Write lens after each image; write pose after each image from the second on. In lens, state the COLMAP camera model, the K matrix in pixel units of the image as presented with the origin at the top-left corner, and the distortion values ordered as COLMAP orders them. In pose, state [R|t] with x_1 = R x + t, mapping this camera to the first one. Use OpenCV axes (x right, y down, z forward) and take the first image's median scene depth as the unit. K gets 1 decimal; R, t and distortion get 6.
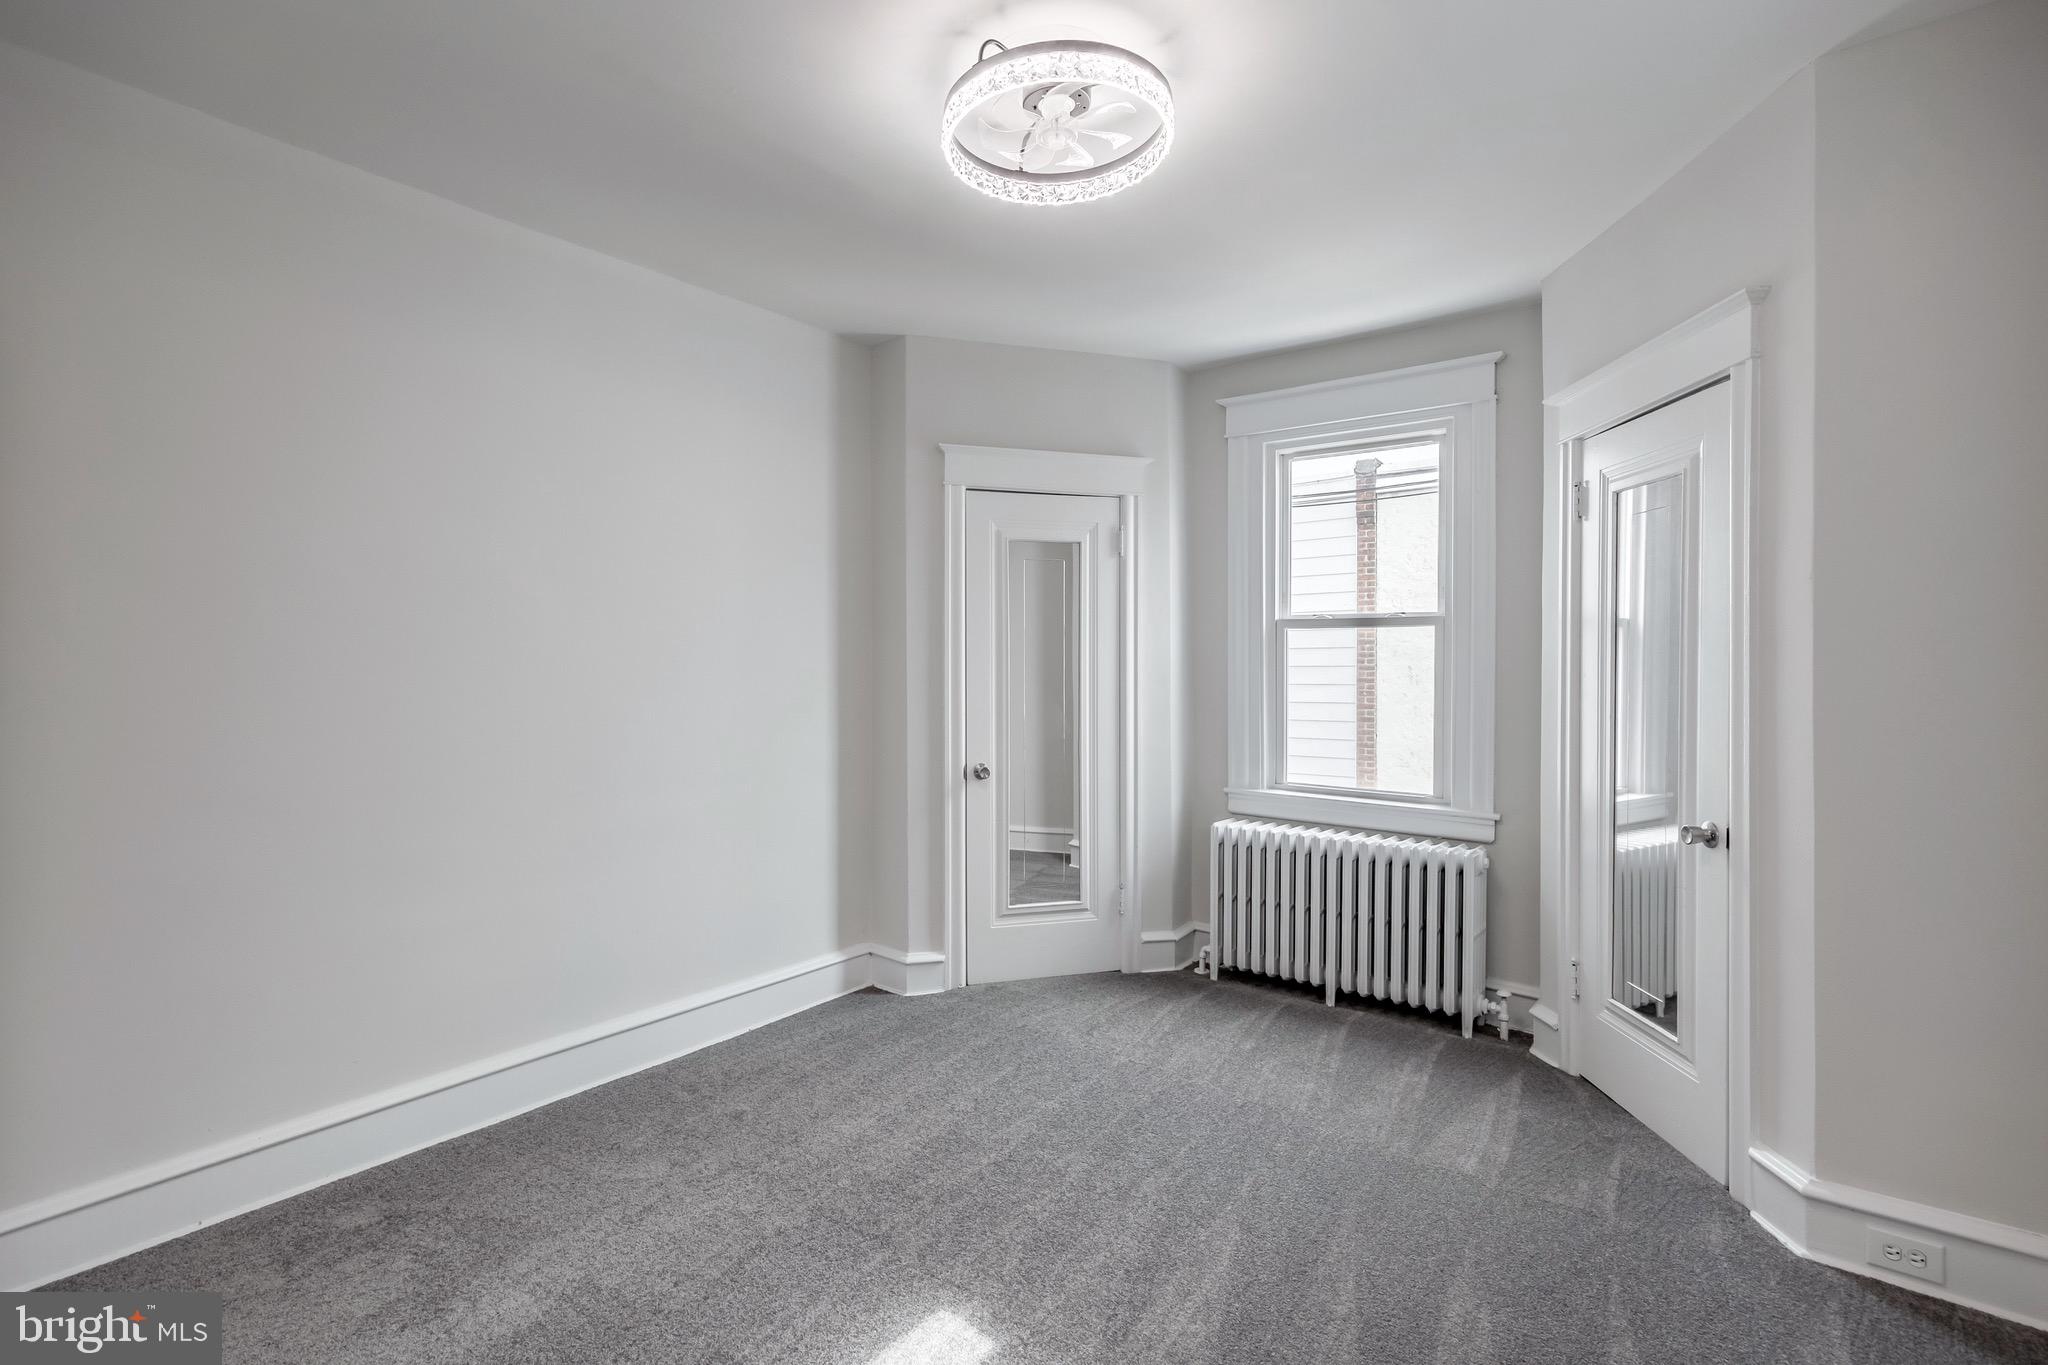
lens RADIAL K [[1004.9, 0, 1012.8], [0, 1004.9, 695.3], [0, 0, 1]] dist [0.005944, 0.000249]
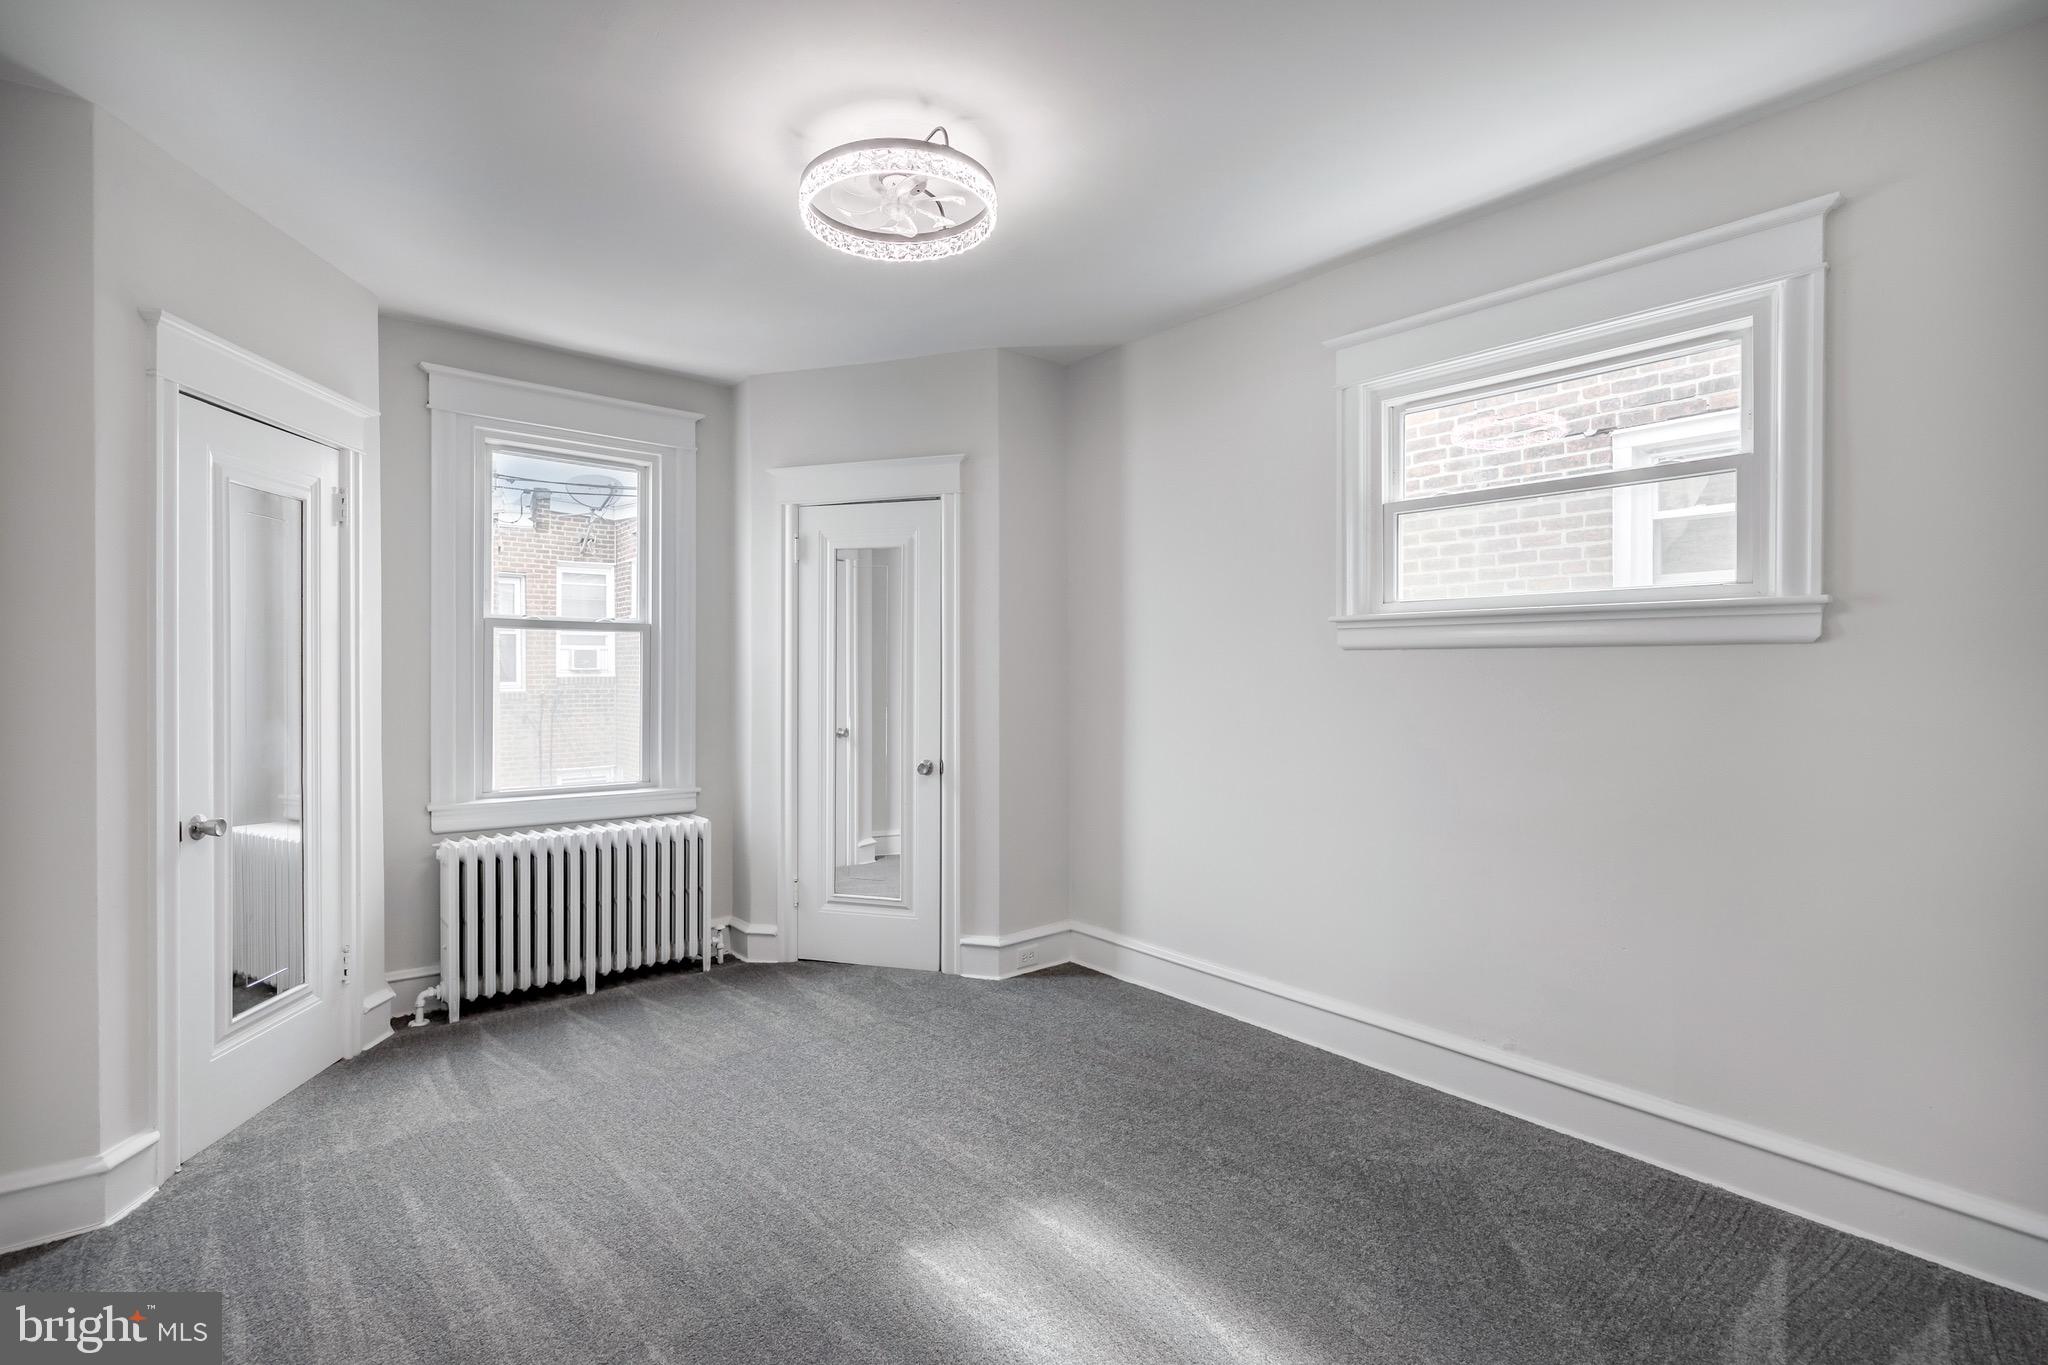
lens RADIAL K [[1004.9, 0, 1018.0], [0, 1004.9, 689.7], [0, 0, 1]] dist [0.005944, 0.000249]
pose [[0.159775, -0.021602, 0.986917, -0.630444], [0.028891, 0.999435, 0.017199, -0.010554], [-0.986731, 0.025766, 0.160309, 0.388468]]
